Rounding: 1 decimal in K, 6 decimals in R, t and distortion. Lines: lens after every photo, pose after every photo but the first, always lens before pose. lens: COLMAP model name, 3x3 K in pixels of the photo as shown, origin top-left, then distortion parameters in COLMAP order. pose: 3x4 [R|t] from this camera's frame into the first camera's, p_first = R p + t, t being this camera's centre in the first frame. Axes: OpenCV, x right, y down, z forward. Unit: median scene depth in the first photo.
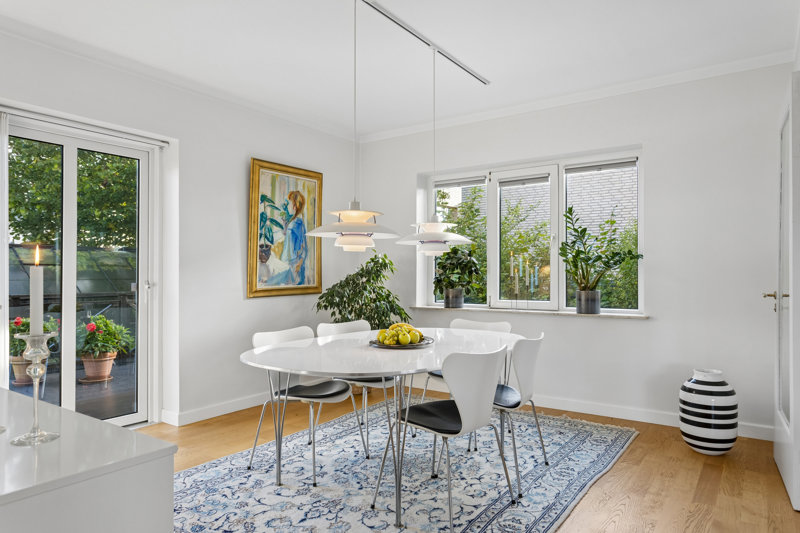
lens RADIAL K [[537.4, 0, 399.9], [0, 537.4, 269.4], [0, 0, 1]] dist [-0.002280, 0.000013]
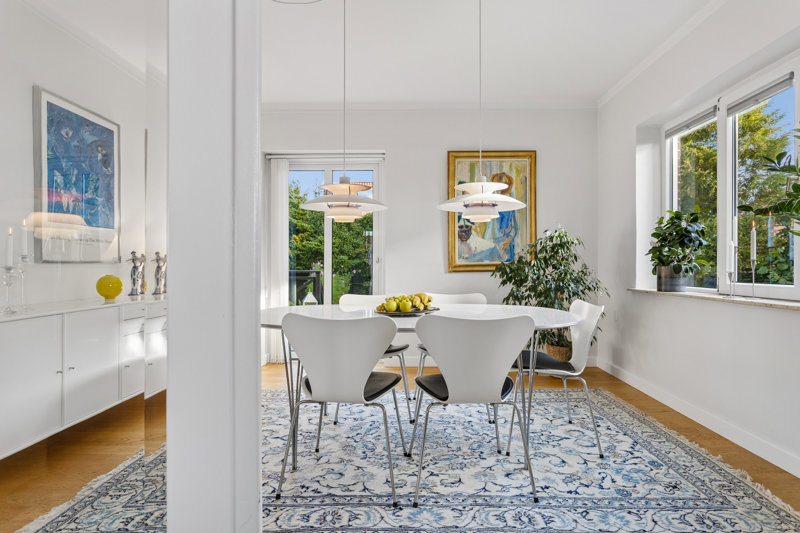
lens RADIAL K [[455.2, 0, 400.2], [0, 455.2, 264.0], [0, 0, 1]] dist [-0.004425, 0.000176]
pose [[0.541084, -0.000429, -0.840968, 0.488166], [0.007780, 0.999960, 0.004495, 0.030319], [0.840933, -0.008975, 0.541065, 0.371614]]
